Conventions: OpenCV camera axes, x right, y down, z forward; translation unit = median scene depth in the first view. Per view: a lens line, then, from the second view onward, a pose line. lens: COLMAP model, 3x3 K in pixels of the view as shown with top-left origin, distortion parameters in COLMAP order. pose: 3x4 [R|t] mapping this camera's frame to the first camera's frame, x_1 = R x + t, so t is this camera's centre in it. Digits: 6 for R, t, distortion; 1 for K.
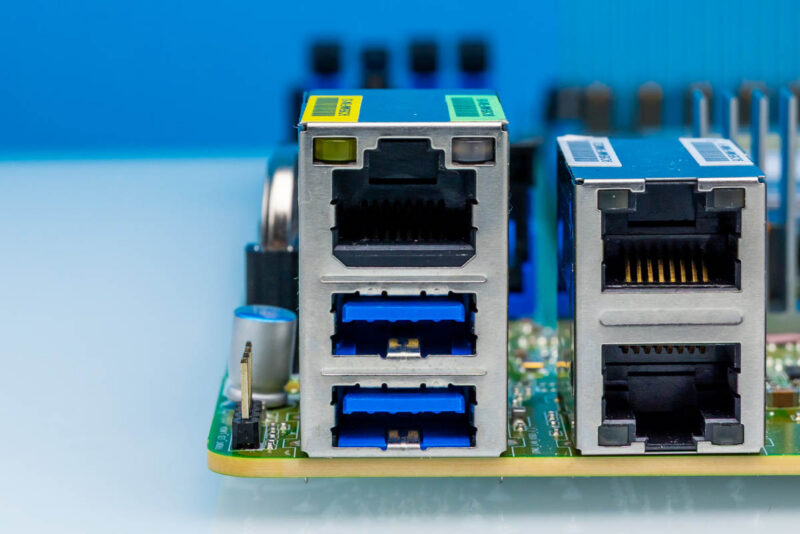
lens RADIAL K [[1847.9, 0, 400.0], [0, 1847.9, 267.0], [0, 0, 1]] dist [-0.064831, 0.319547]
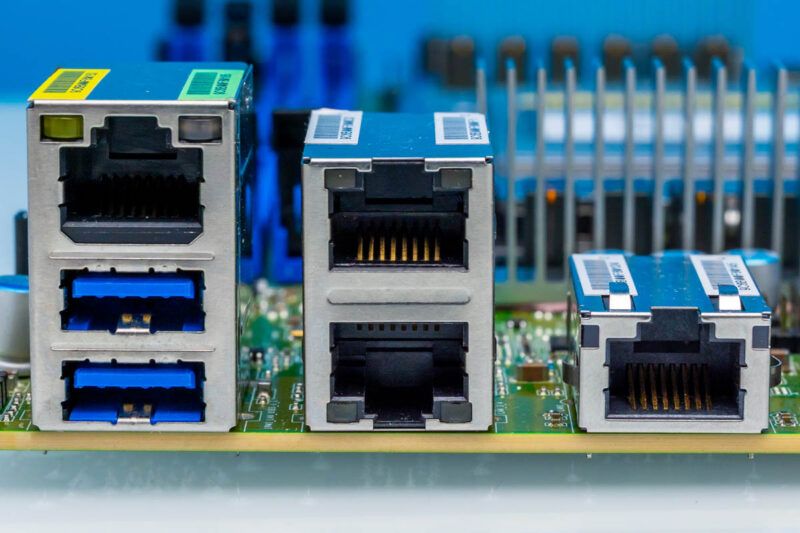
lens RADIAL K [[1847.9, 0, 400.0], [0, 1847.9, 266.5], [0, 0, 1]] dist [-0.064831, 0.319547]
pose [[0.999948, 0.009717, -0.003096, 0.150676], [-0.009564, 0.998881, 0.046321, -0.035554], [0.003543, -0.046288, 0.998922, -0.004614]]
